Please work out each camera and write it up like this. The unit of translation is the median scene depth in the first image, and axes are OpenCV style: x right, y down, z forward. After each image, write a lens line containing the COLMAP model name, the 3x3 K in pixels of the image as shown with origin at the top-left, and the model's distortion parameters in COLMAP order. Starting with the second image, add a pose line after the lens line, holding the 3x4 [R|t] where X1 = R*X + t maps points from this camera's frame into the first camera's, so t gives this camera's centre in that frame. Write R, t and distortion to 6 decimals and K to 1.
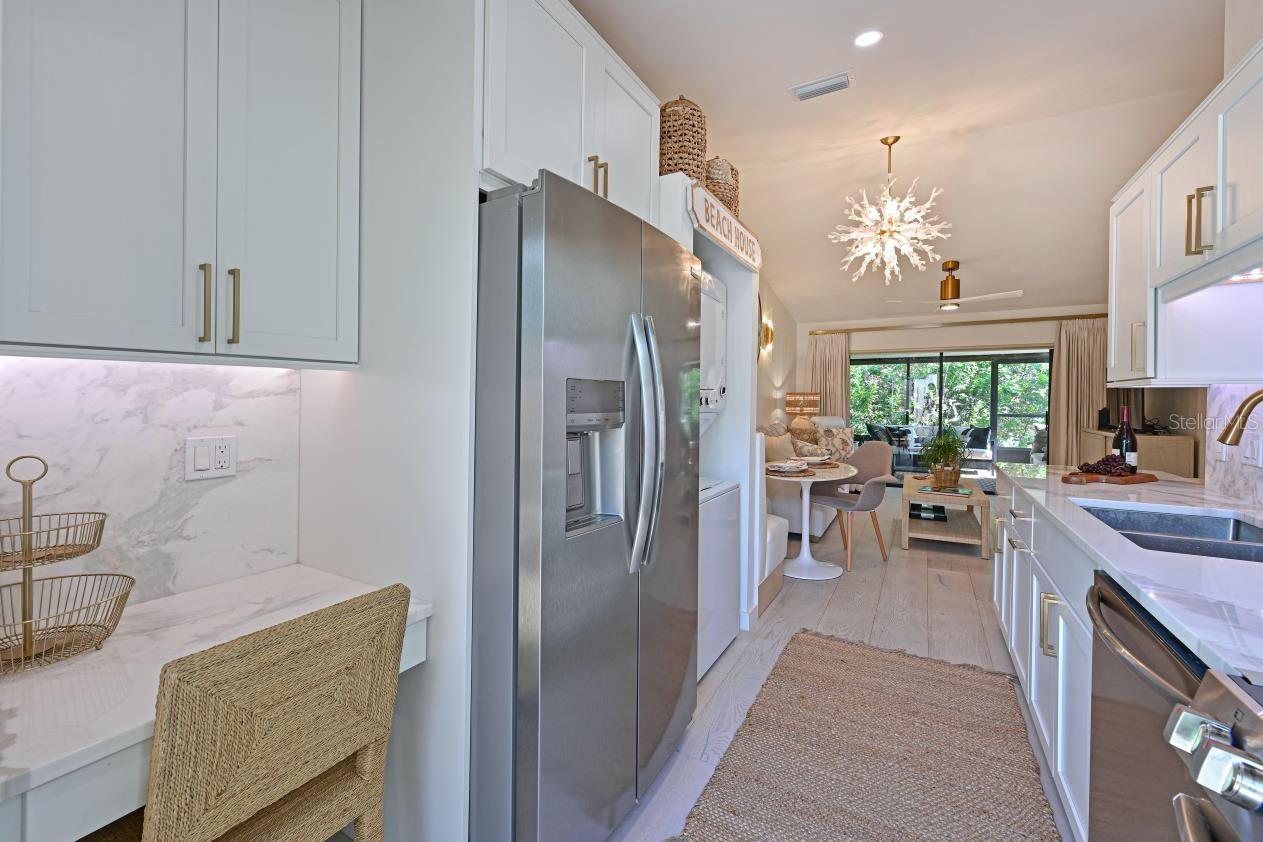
lens RADIAL K [[520.9, 0, 627.6], [0, 520.9, 410.2], [0, 0, 1]] dist [-0.000133, -0.000191]
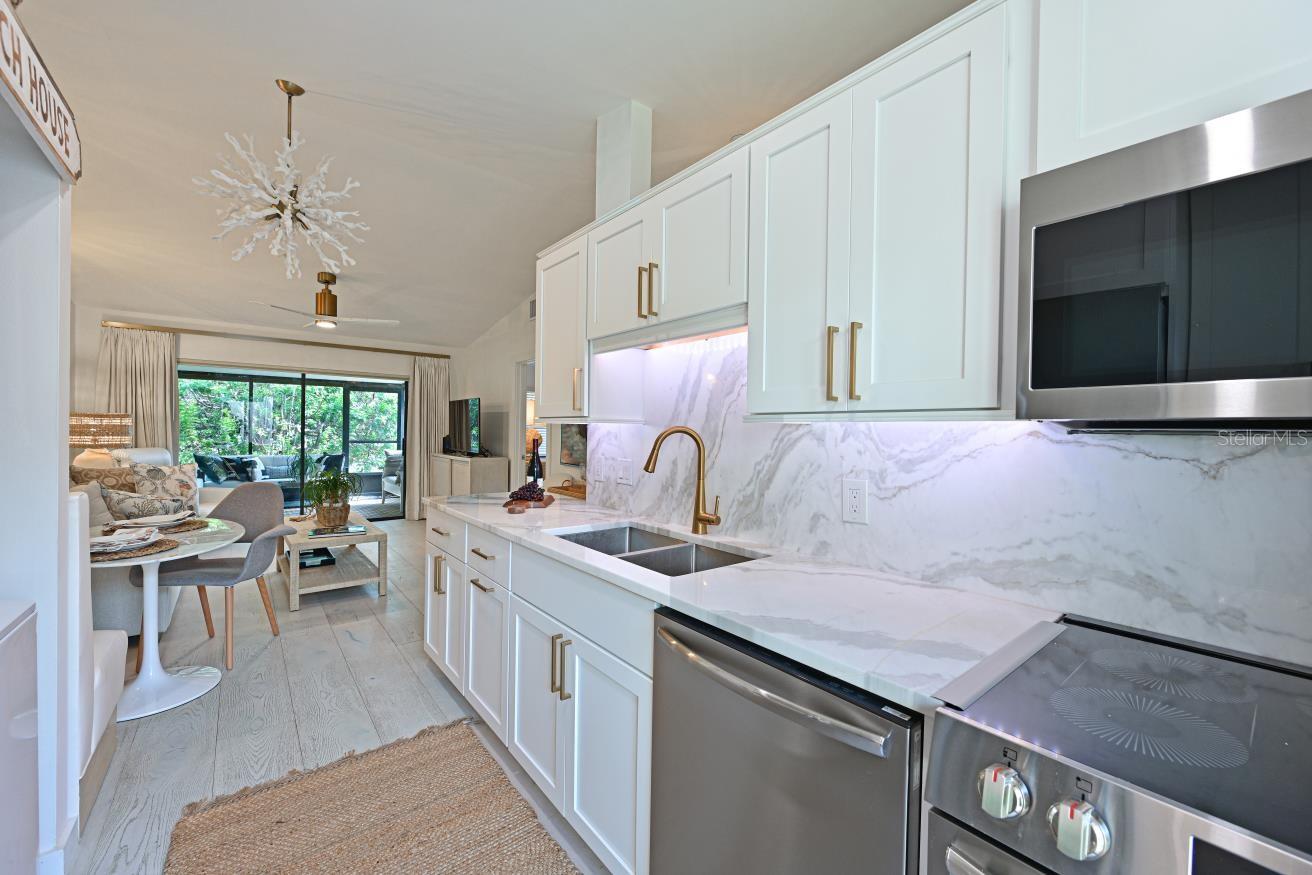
lens RADIAL K [[523.8, 0, 652.8], [0, 523.8, 443.8], [0, 0, 1]] dist [0.000596, 0.000151]
pose [[0.377885, -0.018700, 0.925664, -0.010121], [0.002518, 0.999813, 0.019170, -0.008512], [-0.925849, -0.004913, 0.377862, 0.148412]]
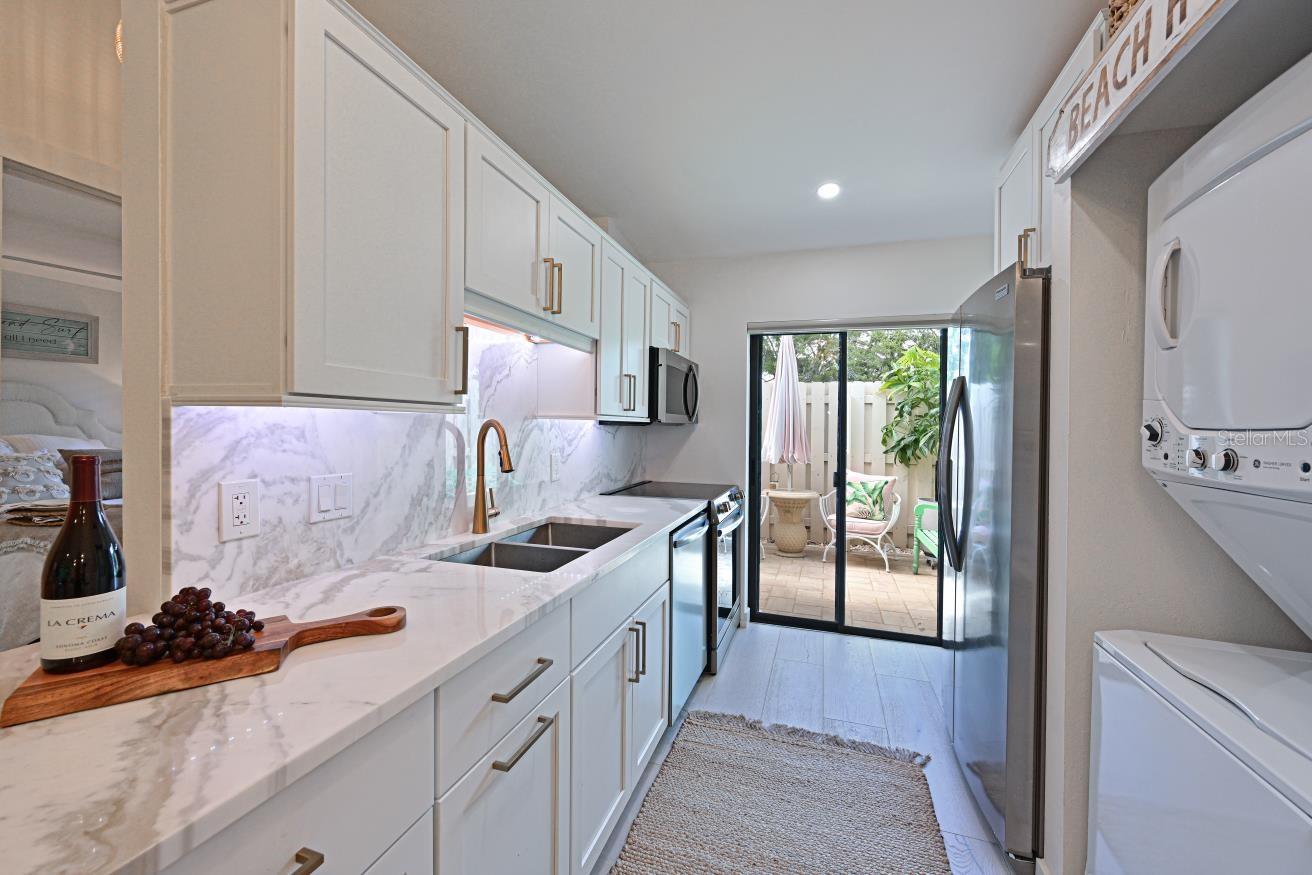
lens RADIAL K [[541.2, 0, 652.0], [0, 541.2, 426.2], [0, 0, 1]] dist [-0.000133, -0.000191]
pose [[-0.979220, -0.018400, -0.201964, 0.320802], [-0.022501, 0.999584, 0.018031, -0.018374], [0.201549, 0.022201, -0.979227, 0.653839]]
